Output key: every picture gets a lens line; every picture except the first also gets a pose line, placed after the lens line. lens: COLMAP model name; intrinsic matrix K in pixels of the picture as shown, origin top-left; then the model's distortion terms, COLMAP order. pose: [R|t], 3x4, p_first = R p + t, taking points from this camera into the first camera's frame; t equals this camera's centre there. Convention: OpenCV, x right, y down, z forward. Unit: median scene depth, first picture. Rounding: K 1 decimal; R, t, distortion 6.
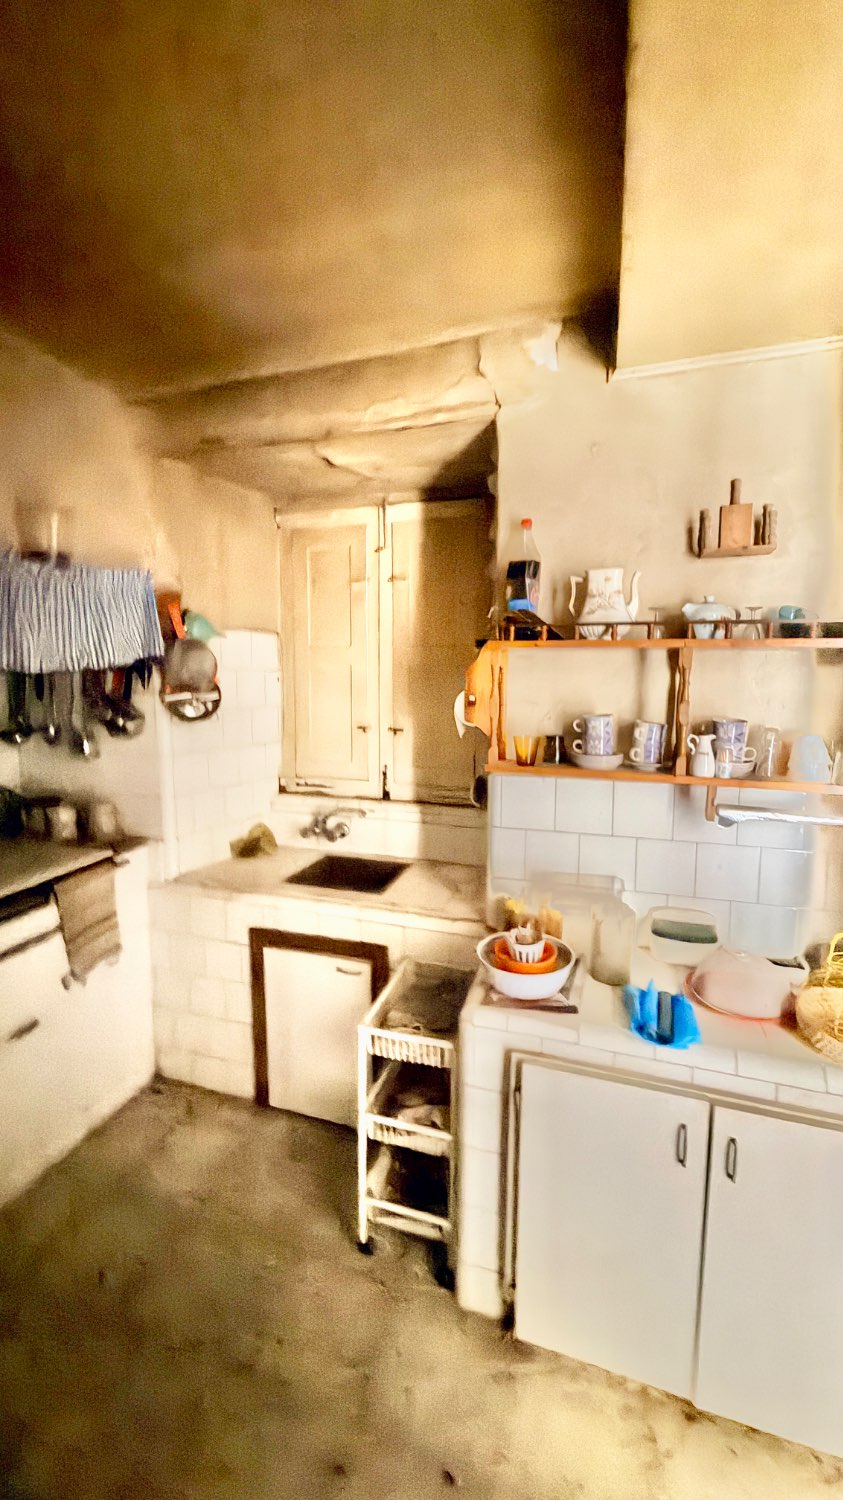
lens RADIAL K [[594.1, 0, 420.0], [0, 594.1, 747.8], [0, 0, 1]] dist [-0.001015, 0.000122]
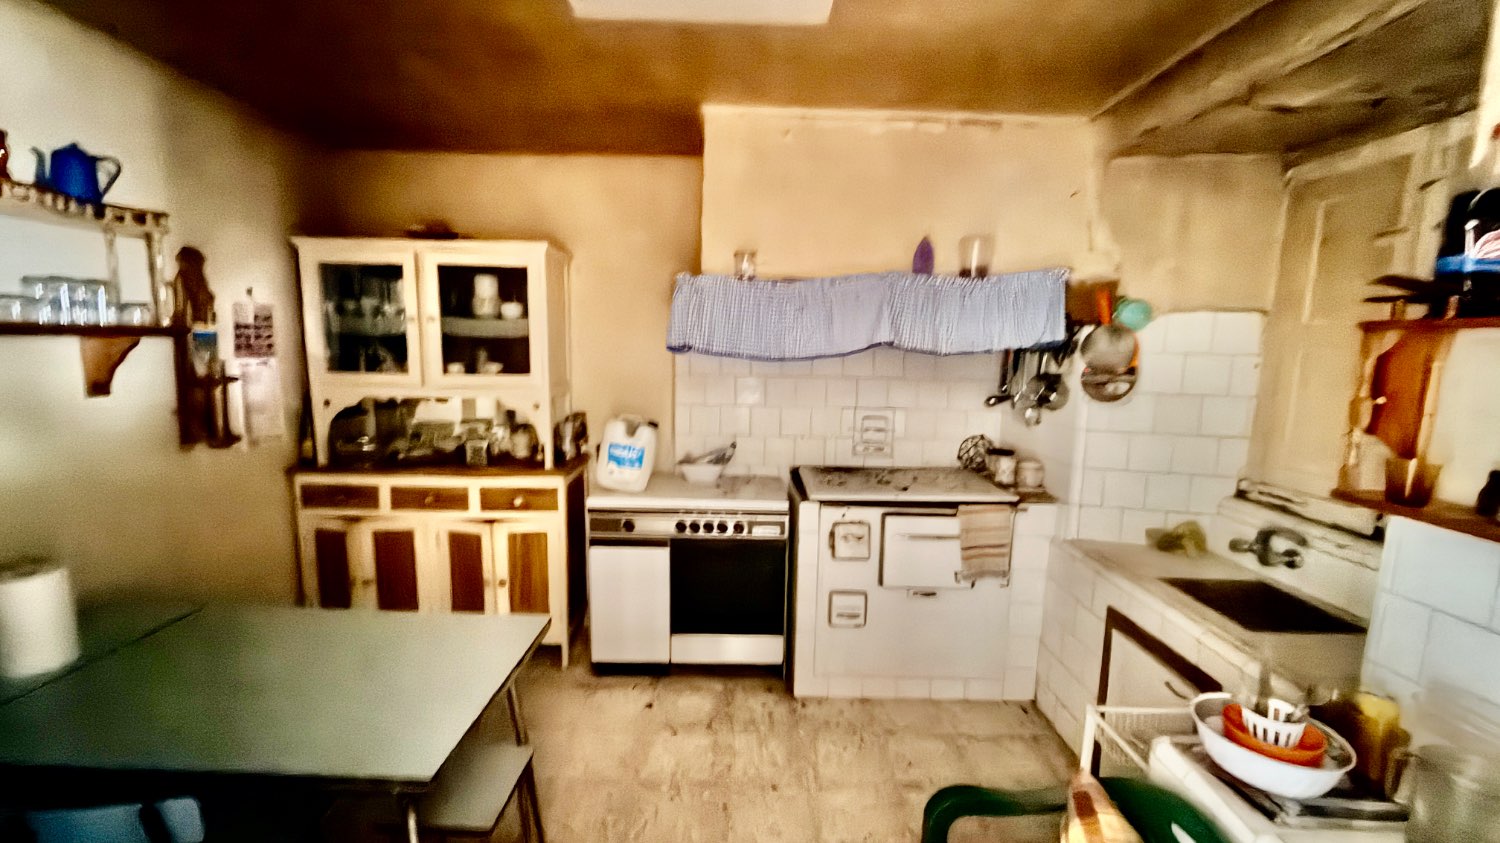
lens RADIAL K [[594.1, 0, 746.6], [0, 594.1, 423.6], [0, 0, 1]] dist [-0.001015, 0.000122]
pose [[0.291329, 0.129637, -0.947798, 0.435571], [-0.131015, 0.986846, 0.094707, -0.020744], [0.947609, 0.096584, 0.304482, 0.064305]]
